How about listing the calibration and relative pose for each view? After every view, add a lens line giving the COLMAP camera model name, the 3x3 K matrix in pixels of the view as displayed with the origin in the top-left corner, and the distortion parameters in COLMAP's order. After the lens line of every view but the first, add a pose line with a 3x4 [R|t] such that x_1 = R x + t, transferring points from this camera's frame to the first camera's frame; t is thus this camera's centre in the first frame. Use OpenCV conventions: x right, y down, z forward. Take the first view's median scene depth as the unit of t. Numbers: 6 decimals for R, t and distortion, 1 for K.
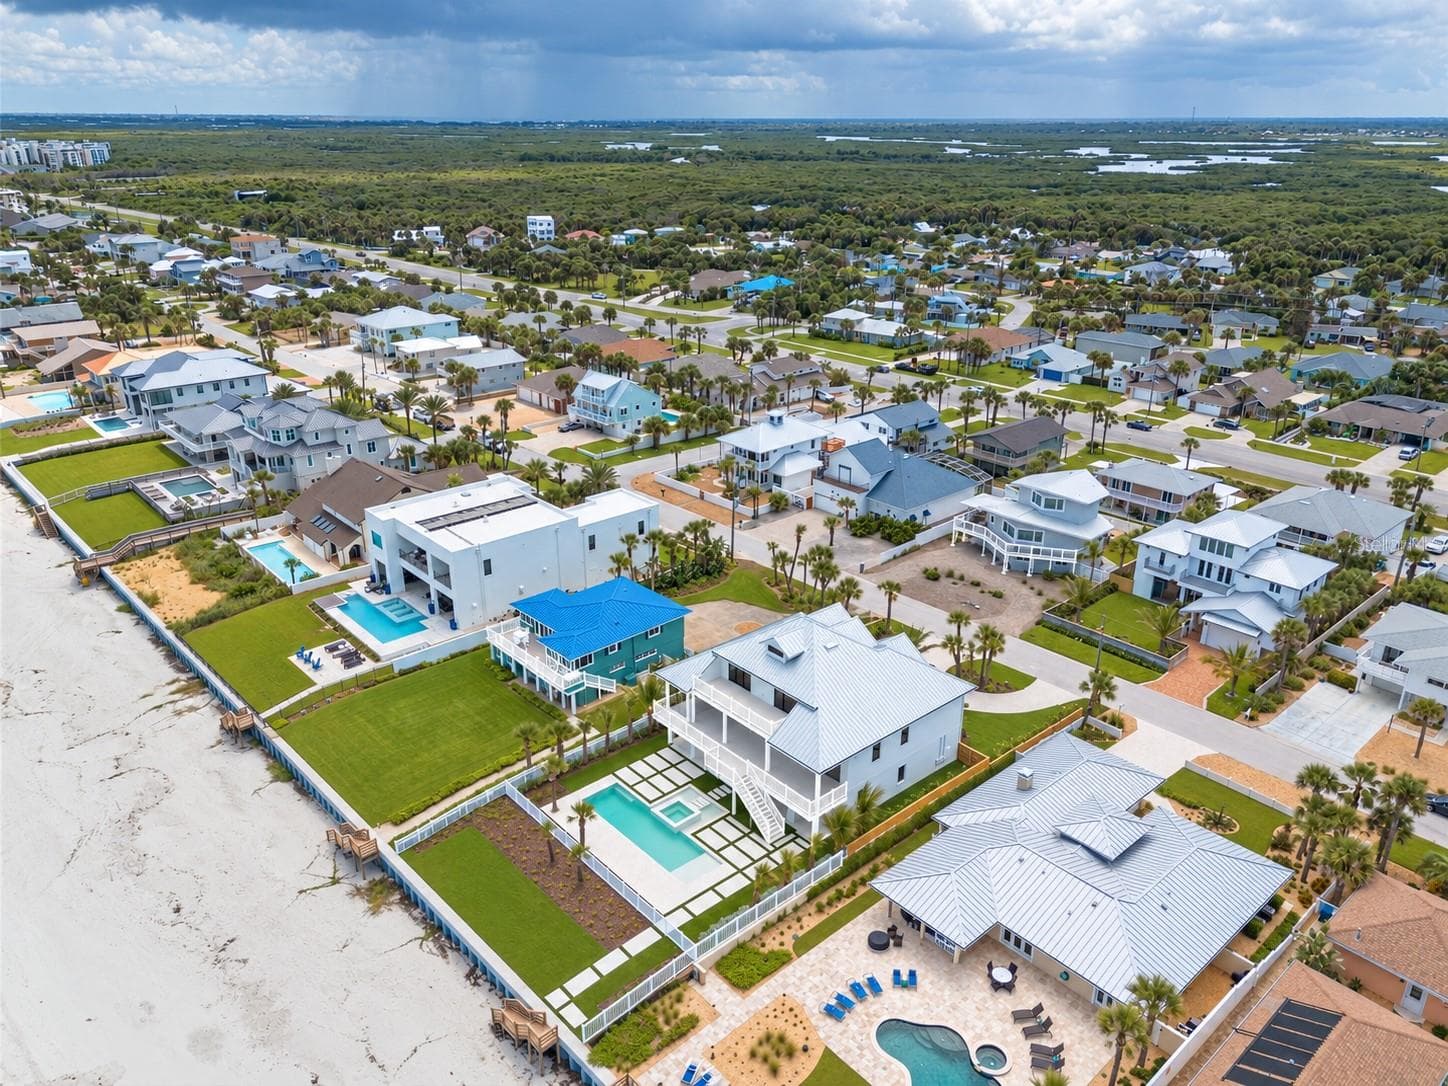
lens RADIAL K [[1038.1, 0, 724.0], [0, 1038.1, 543.0], [0, 0, 1]] dist [0.085111, -0.104063]
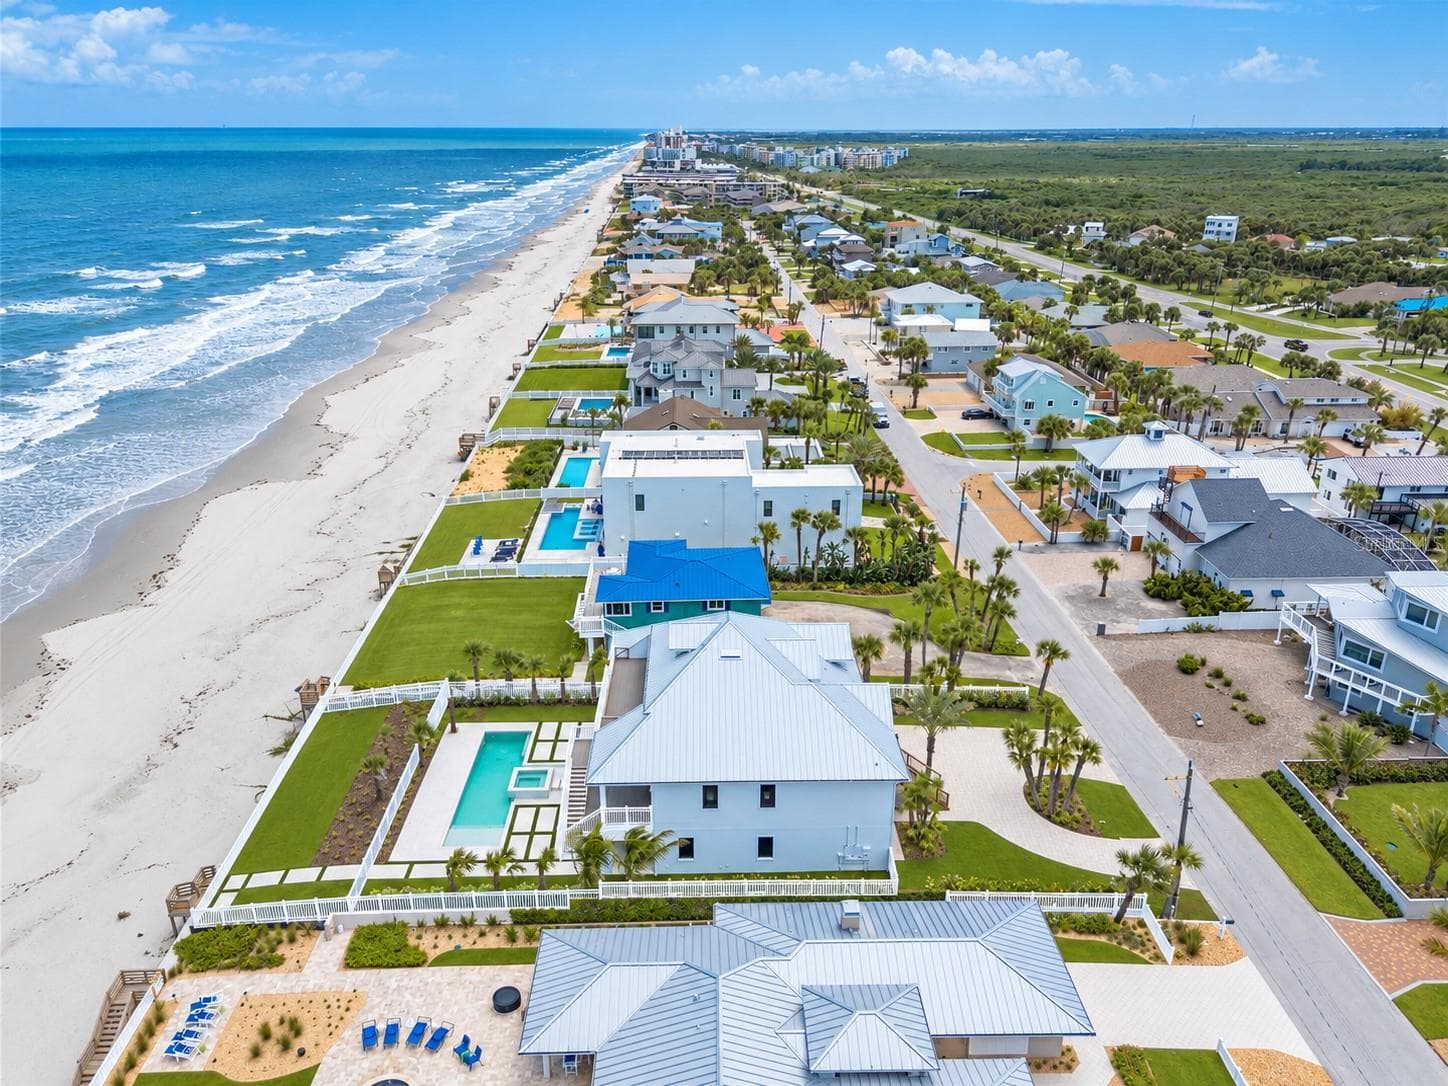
lens RADIAL K [[1038.1, 0, 724.0], [0, 1038.1, 543.0], [0, 0, 1]] dist [0.085111, -0.104063]
pose [[0.763376, 0.234438, -0.601910, 0.534093], [-0.241655, 0.967800, 0.070468, -0.034851], [0.599049, 0.091661, 0.795449, 0.359532]]
